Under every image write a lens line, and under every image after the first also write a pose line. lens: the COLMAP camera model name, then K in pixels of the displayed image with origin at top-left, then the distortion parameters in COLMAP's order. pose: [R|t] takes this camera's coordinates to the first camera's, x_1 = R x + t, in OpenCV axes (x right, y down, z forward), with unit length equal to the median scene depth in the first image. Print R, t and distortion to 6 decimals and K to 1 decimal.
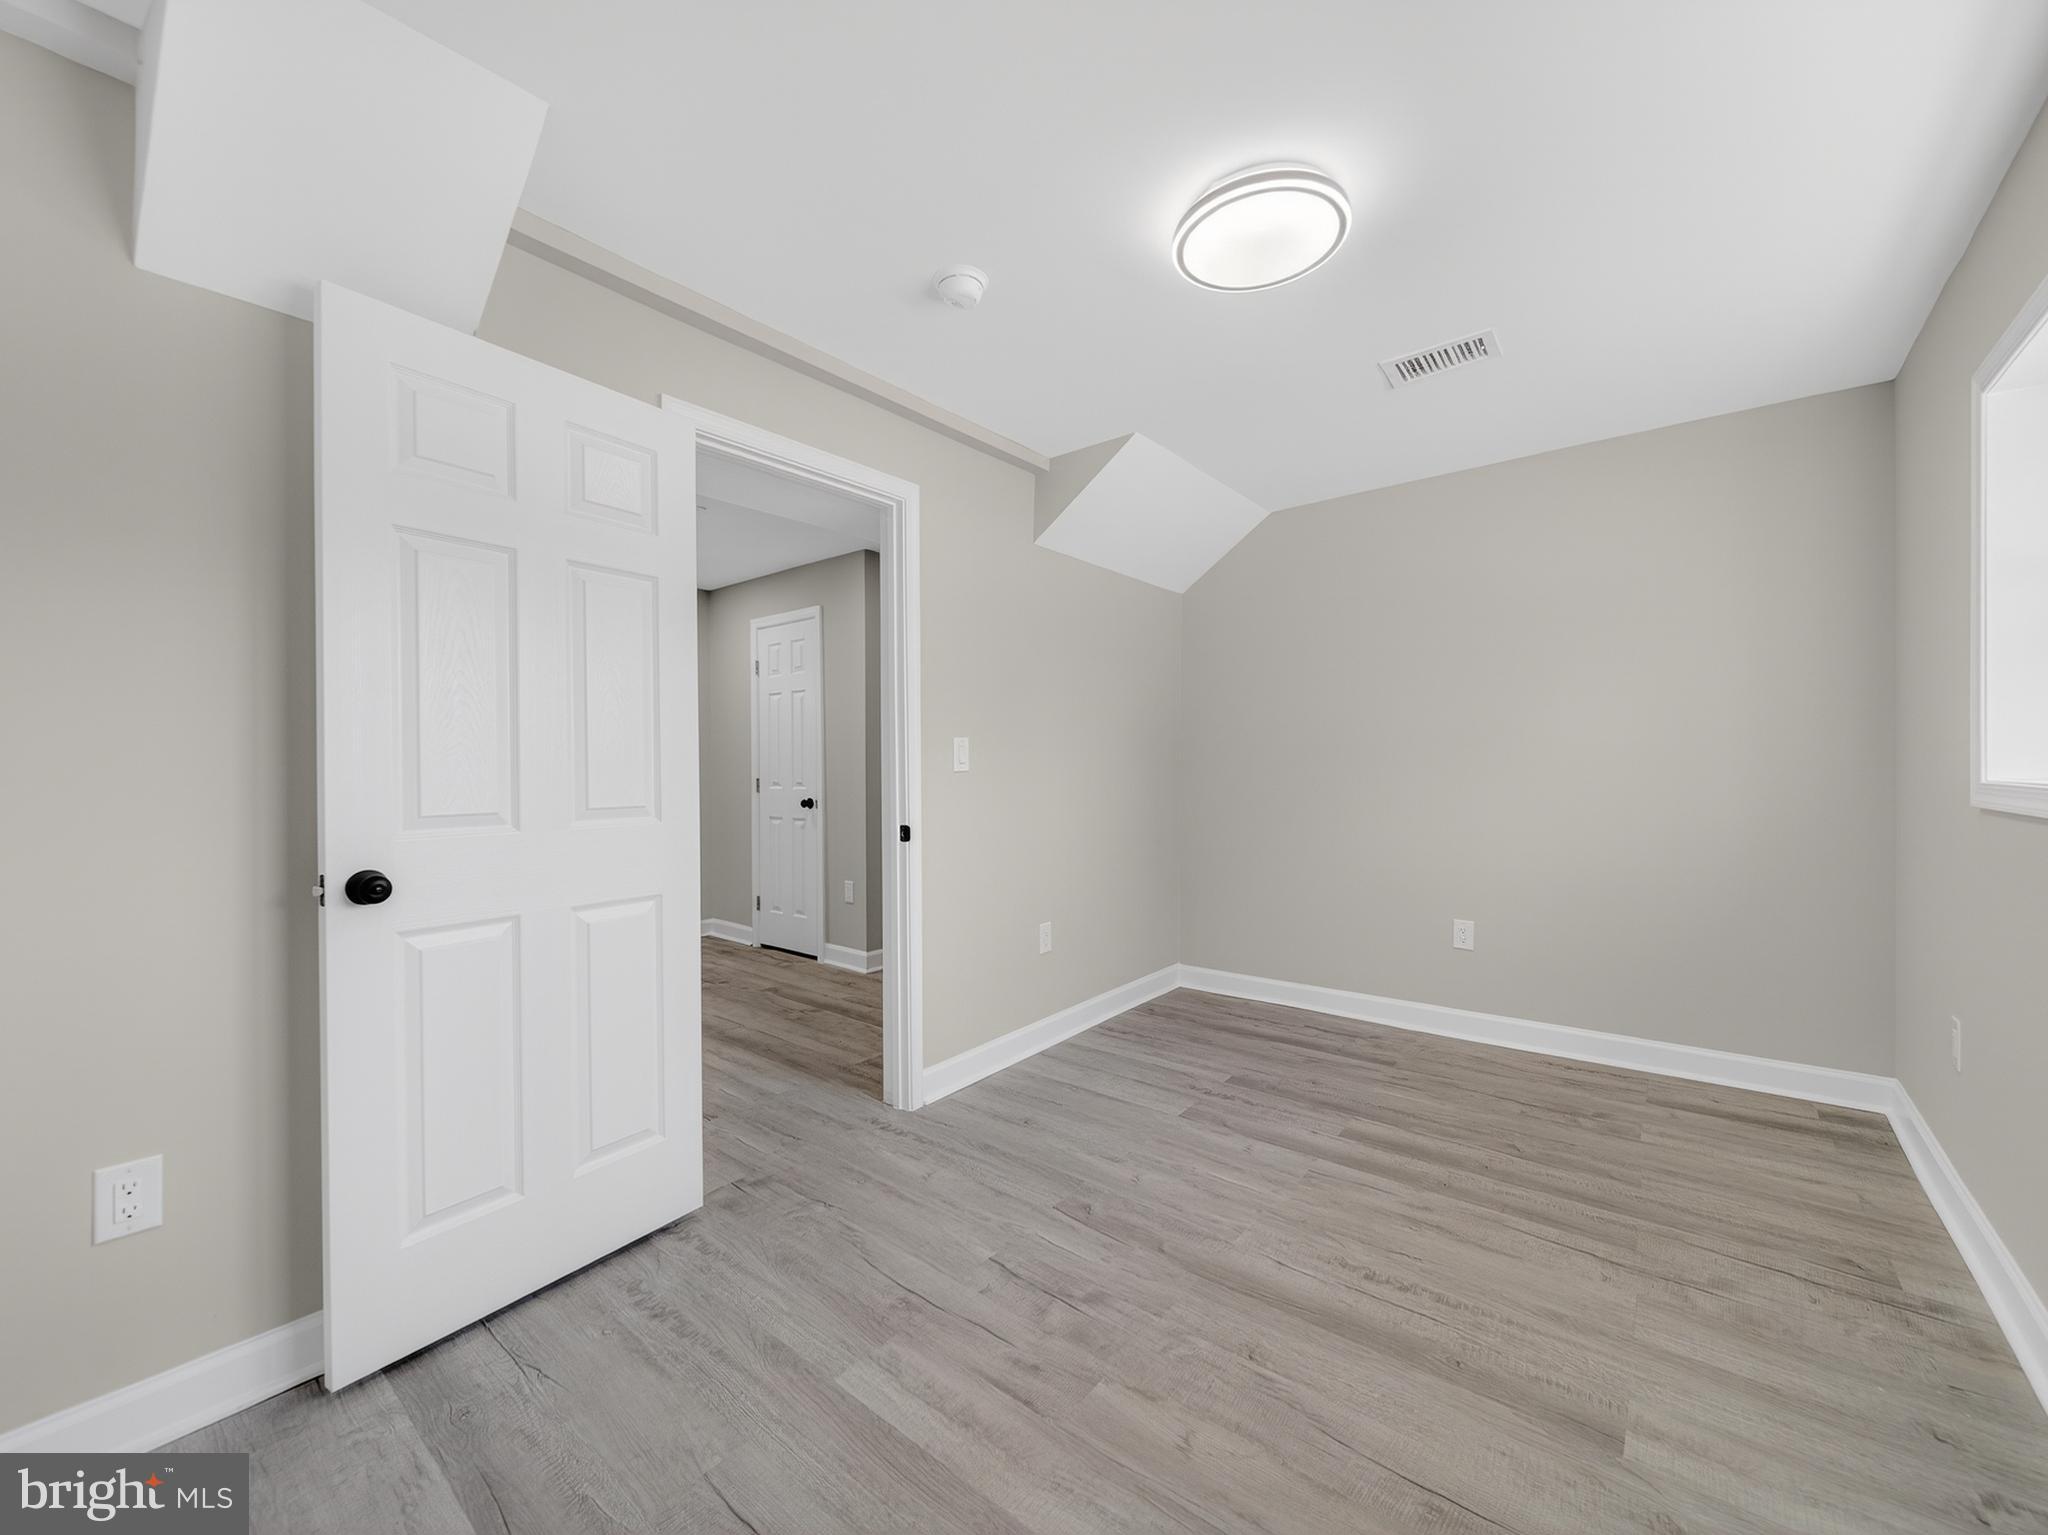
lens RADIAL K [[801.9, 0, 1000.7], [0, 801.9, 769.3], [0, 0, 1]] dist [0.000169, -0.000434]
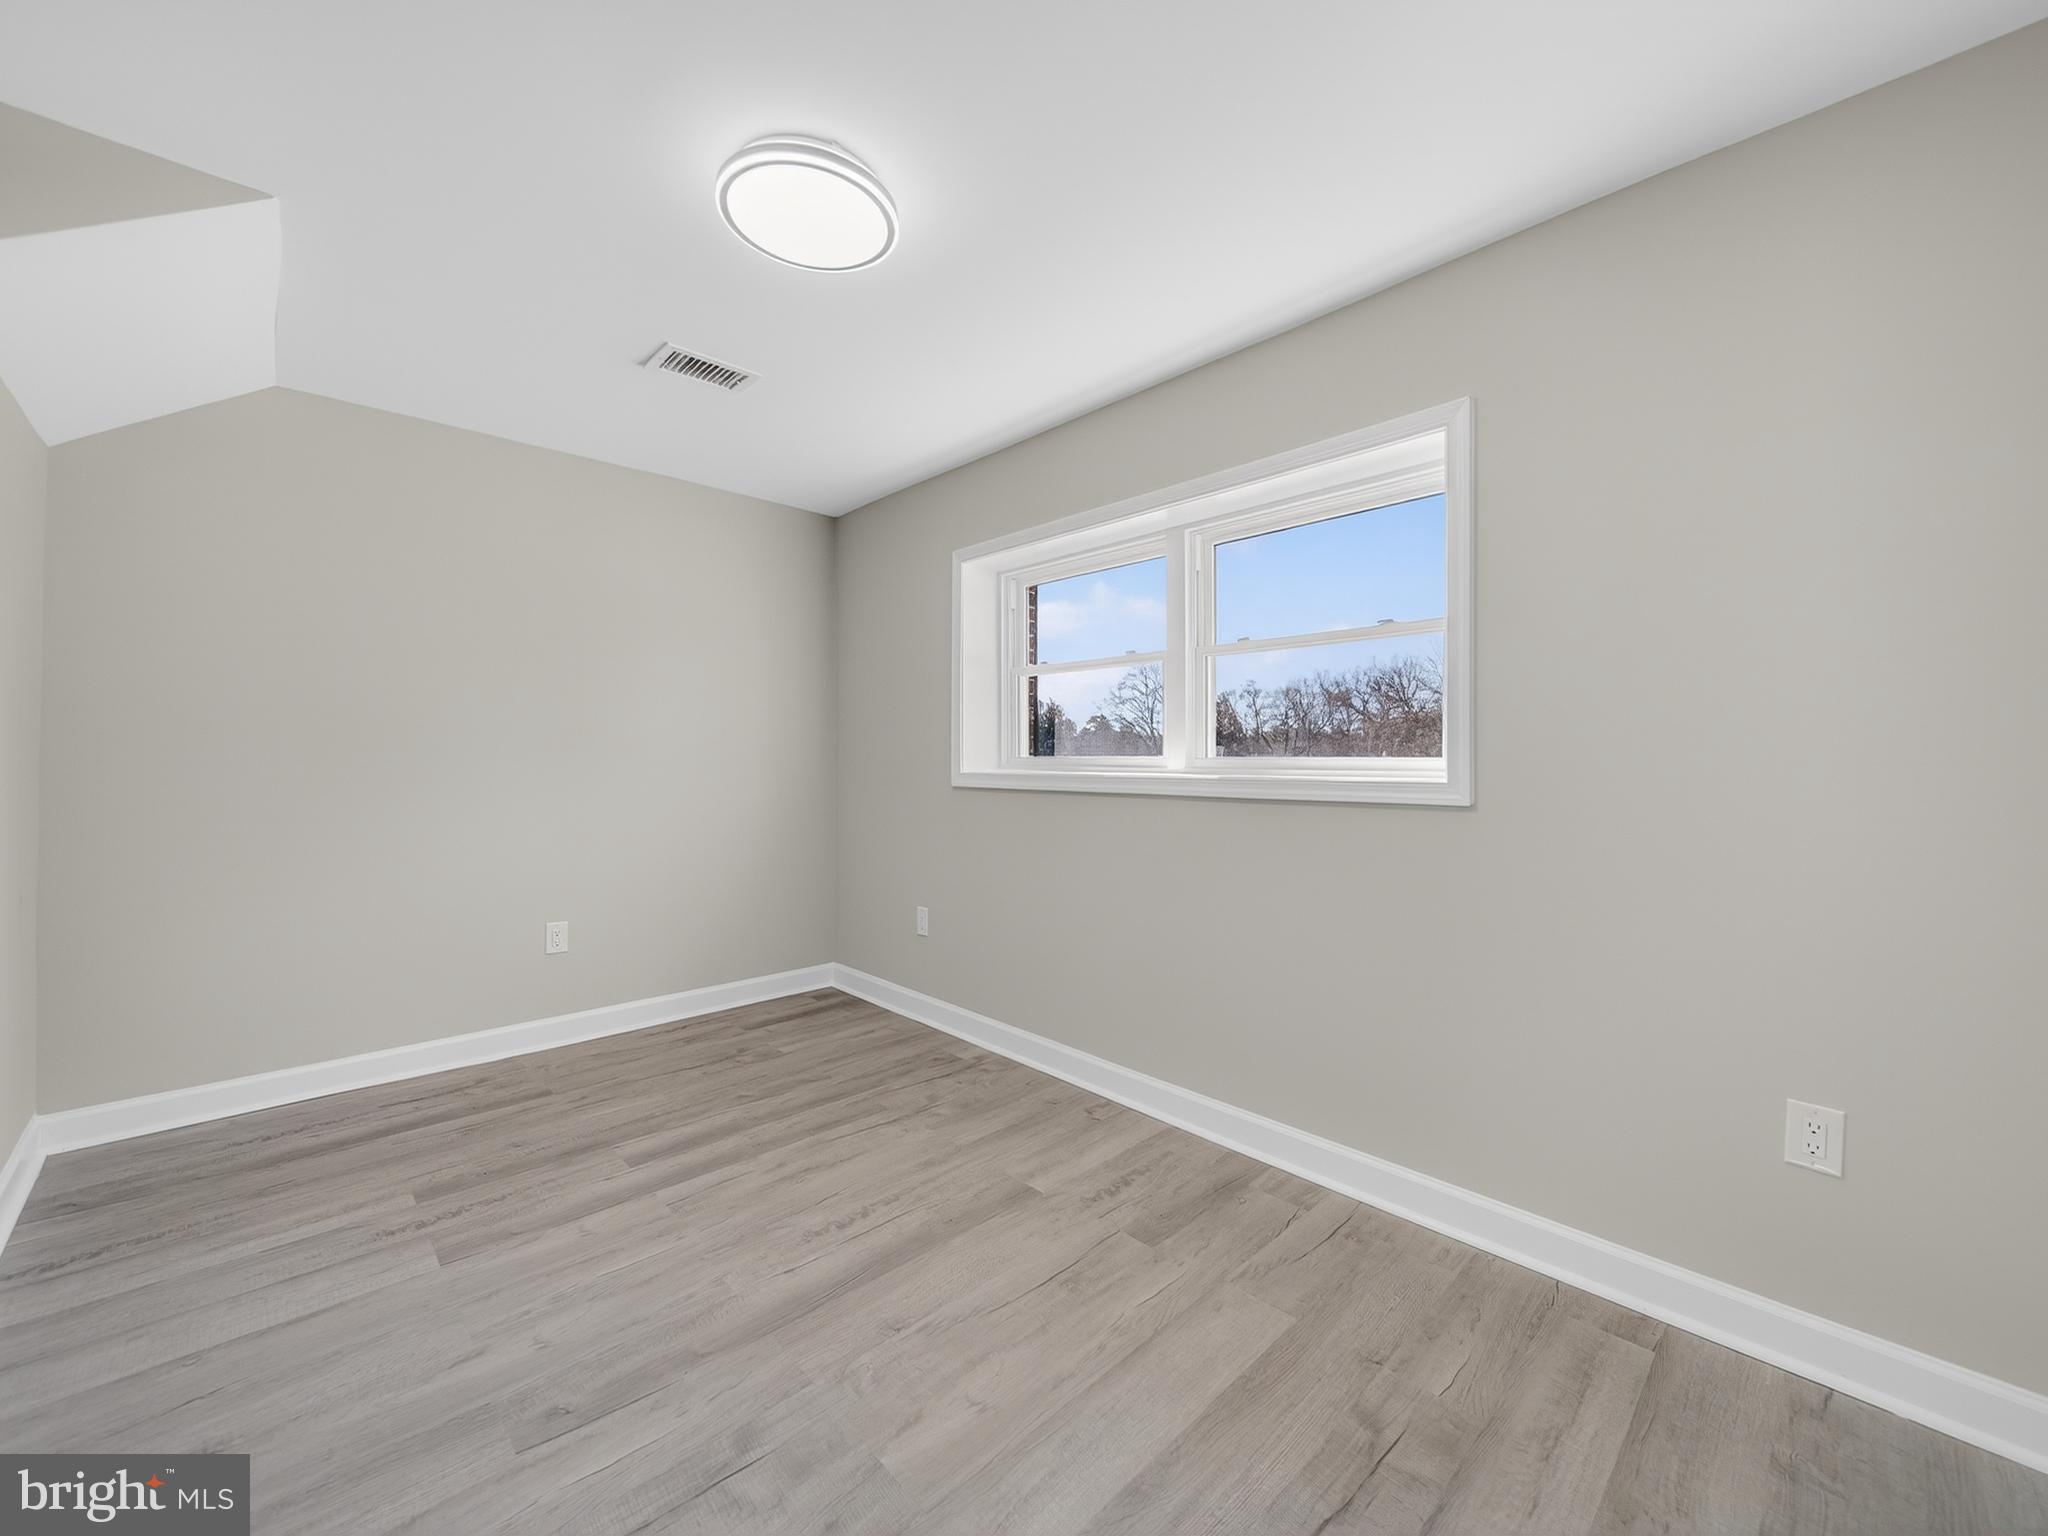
lens RADIAL K [[828.7, 0, 1045.2], [0, 828.7, 743.1], [0, 0, 1]] dist [0.000989, -0.000208]
pose [[0.096073, 0.028955, 0.994953, -0.557869], [-0.001612, 0.999580, -0.028934, 0.009089], [-0.995373, 0.001176, 0.096079, 0.527673]]
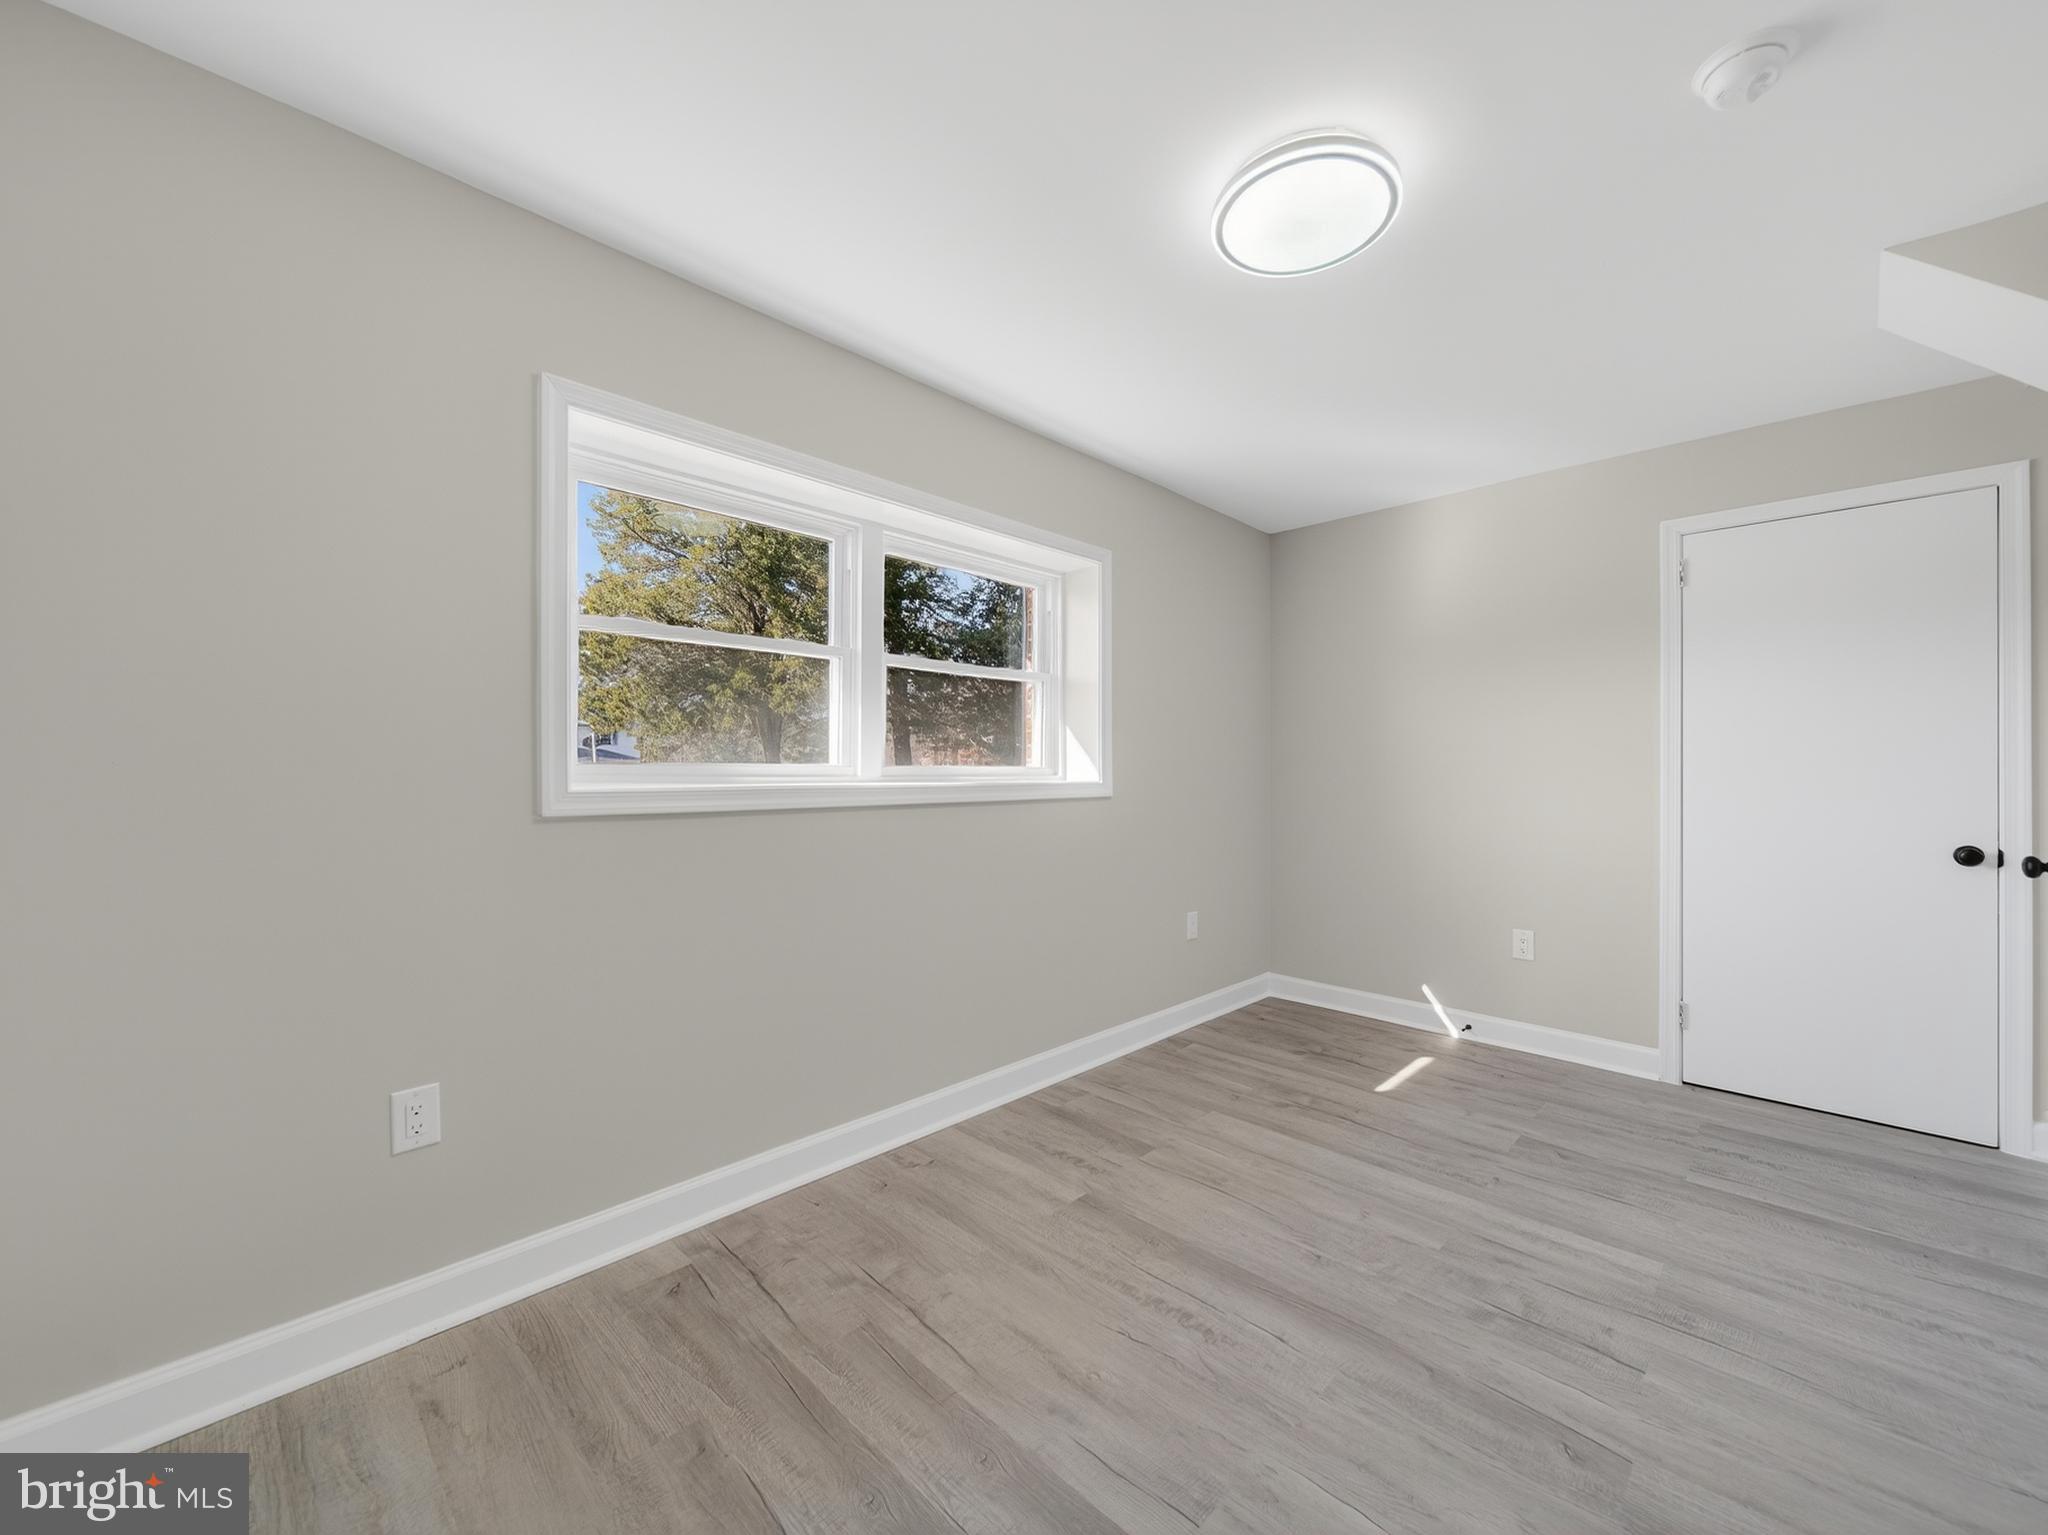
lens RADIAL K [[807.2, 0, 1029.6], [0, 807.2, 770.9], [0, 0, 1]] dist [0.000628, -0.000370]
pose [[-0.998326, 0.003438, 0.057744, 0.501997], [0.003732, 0.999981, 0.004982, -0.004494], [-0.057726, 0.005189, -0.998319, 1.664830]]
